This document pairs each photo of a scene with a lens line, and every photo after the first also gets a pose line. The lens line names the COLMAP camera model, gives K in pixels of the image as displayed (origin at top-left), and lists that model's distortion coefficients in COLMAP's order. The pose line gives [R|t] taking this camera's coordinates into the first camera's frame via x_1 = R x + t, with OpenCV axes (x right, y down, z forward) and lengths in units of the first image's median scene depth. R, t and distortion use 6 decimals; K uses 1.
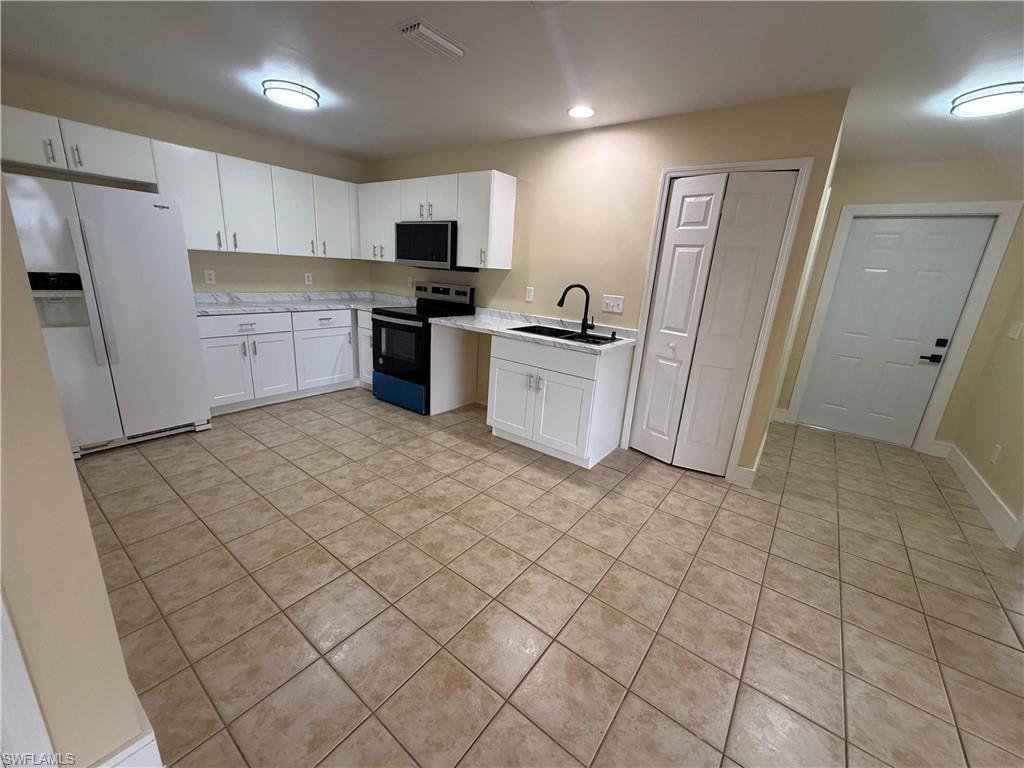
lens RADIAL K [[409.4, 0, 510.4], [0, 409.4, 382.2], [0, 0, 1]] dist [0.000556, -0.000020]
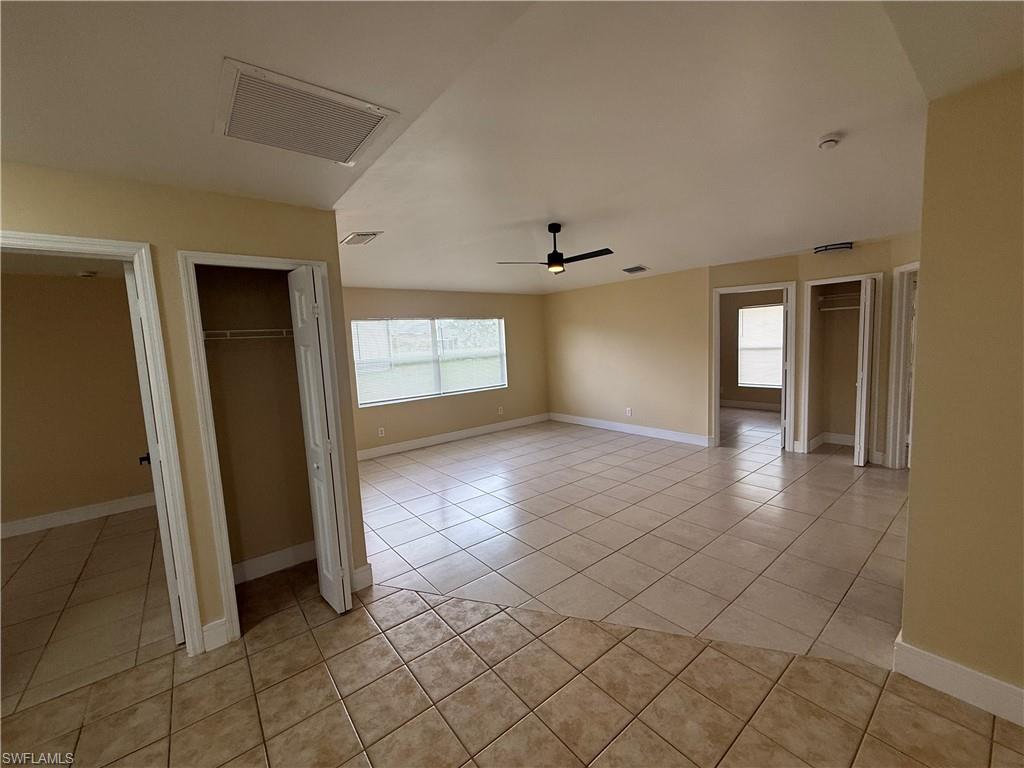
lens RADIAL K [[409.4, 0, 510.4], [0, 409.4, 382.2], [0, 0, 1]] dist [0.000556, -0.000020]
pose [[-0.969356, -0.043352, 0.241805, 0.131899], [0.052019, 0.925762, 0.374512, -0.379232], [-0.240090, 0.375614, -0.895138, 1.102772]]
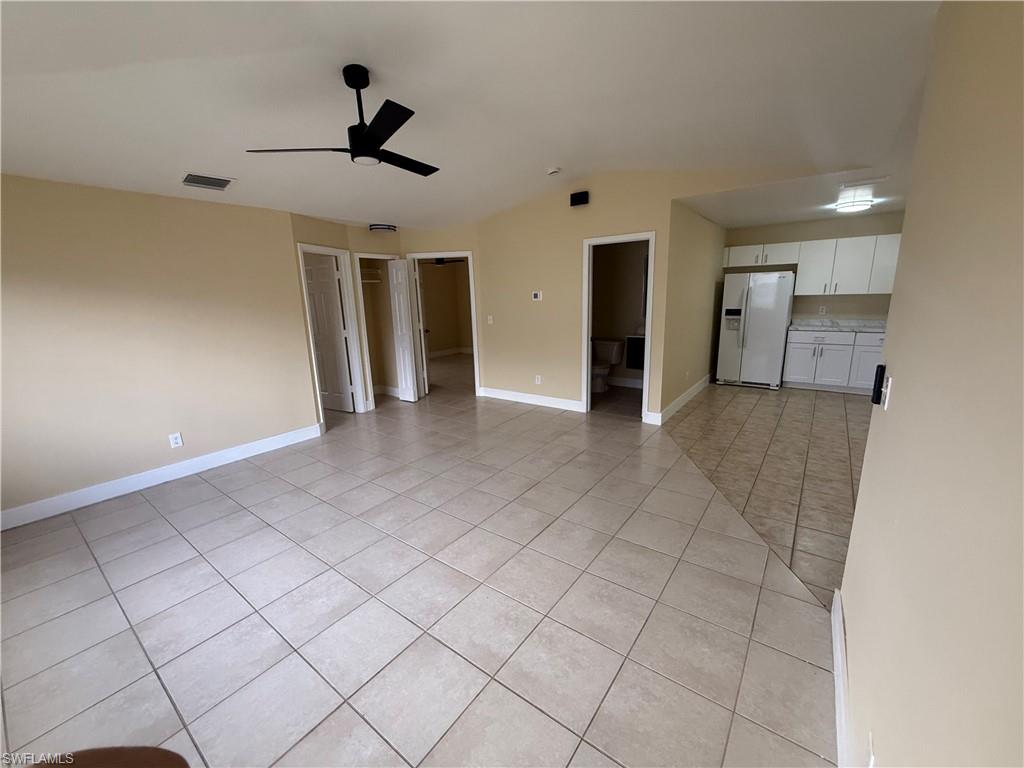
lens RADIAL K [[409.4, 0, 510.4], [0, 409.4, 382.2], [0, 0, 1]] dist [0.000556, -0.000020]
pose [[-0.002462, 0.152260, -0.988337, 1.452359], [-0.241489, 0.958998, 0.148342, 0.126634], [0.970400, 0.239038, 0.034408, -0.330302]]
